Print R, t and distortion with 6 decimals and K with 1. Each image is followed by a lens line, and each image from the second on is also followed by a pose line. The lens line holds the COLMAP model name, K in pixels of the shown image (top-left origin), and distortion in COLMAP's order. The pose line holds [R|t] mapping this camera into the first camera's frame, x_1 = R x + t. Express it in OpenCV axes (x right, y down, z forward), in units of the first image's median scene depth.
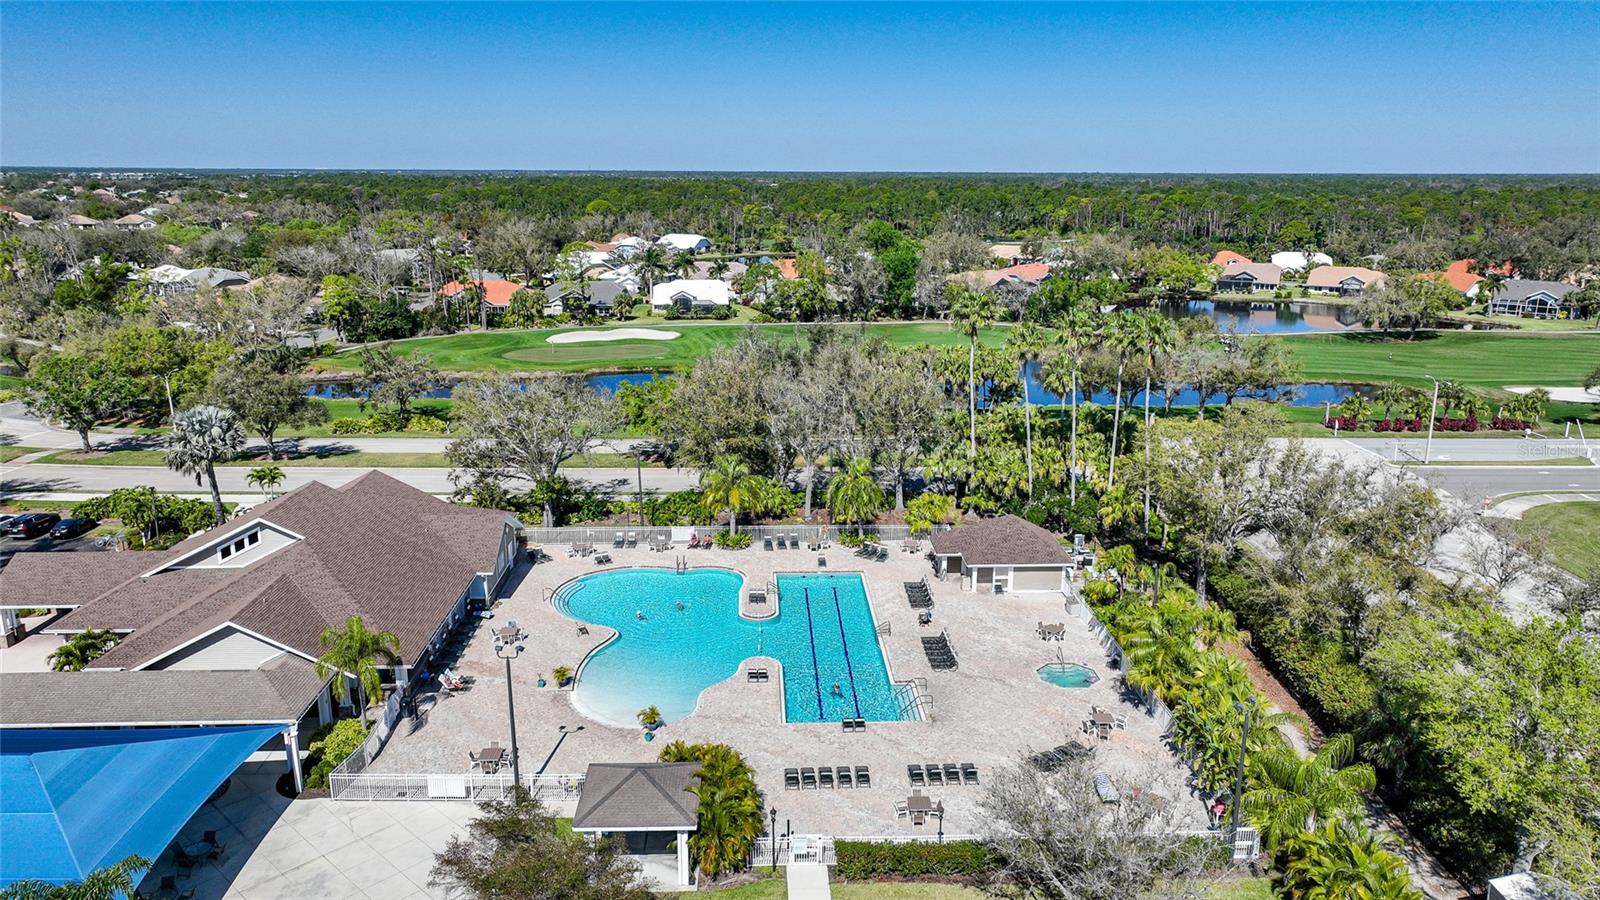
lens RADIAL K [[1124.9, 0, 800.0], [0, 1124.9, 450.0], [0, 0, 1]] dist [-0.010380, 0.029179]
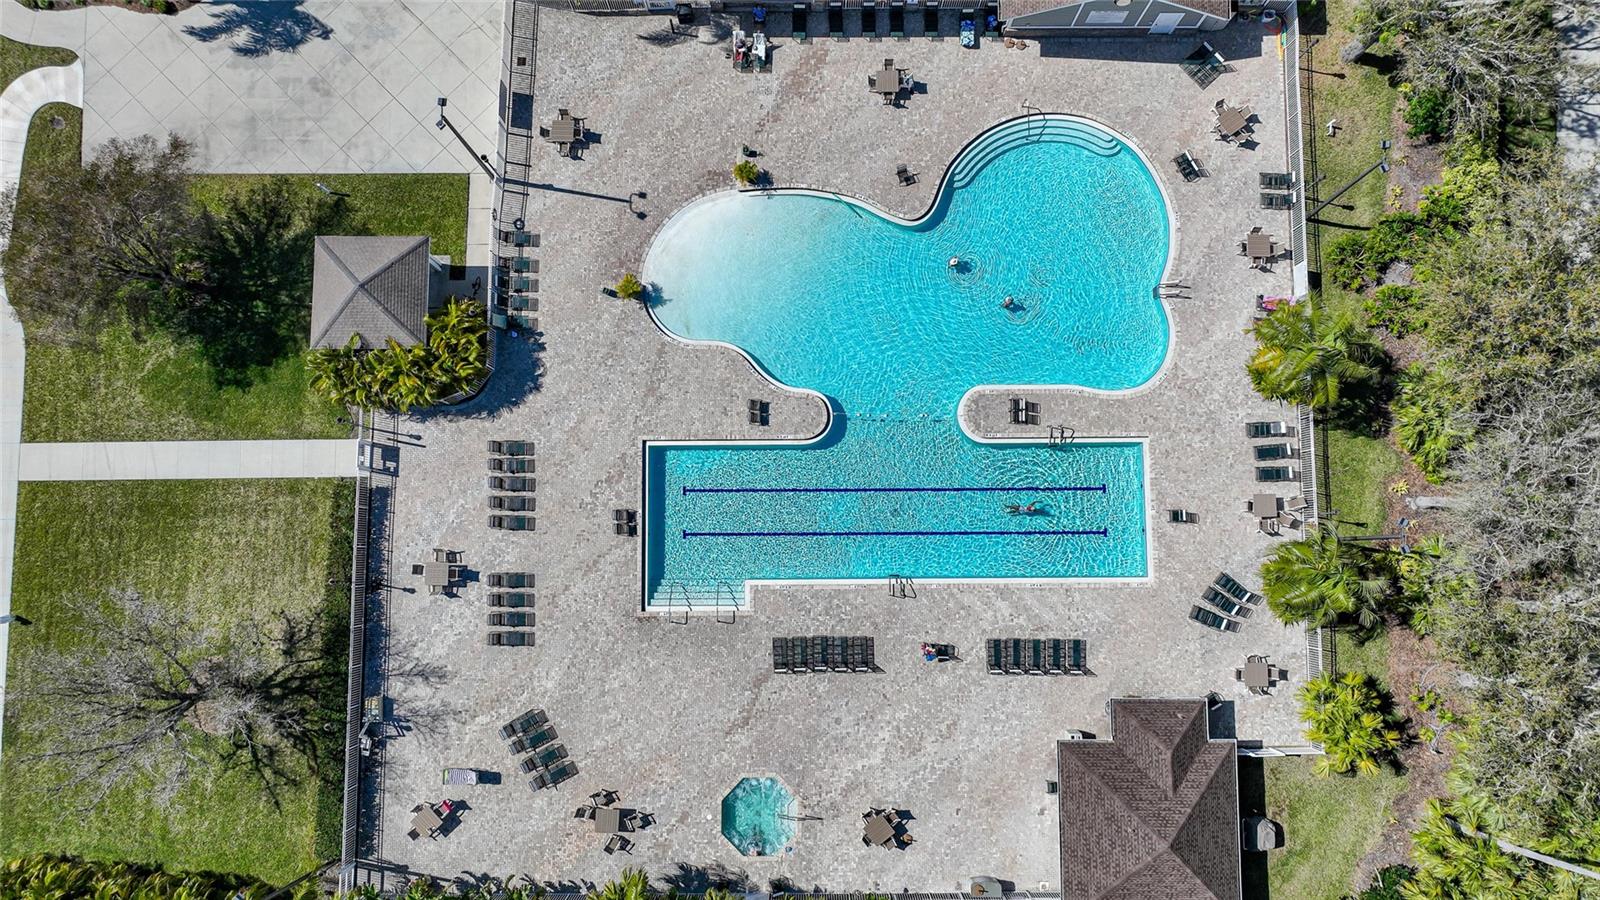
lens RADIAL K [[1124.9, 0, 800.0], [0, 1124.9, 450.0], [0, 0, 1]] dist [-0.010380, 0.029179]
pose [[-0.035302, 0.994855, -0.094963, 0.066460], [-0.249297, 0.083252, 0.964842, -0.600673], [0.967783, 0.057735, 0.245076, 0.877436]]
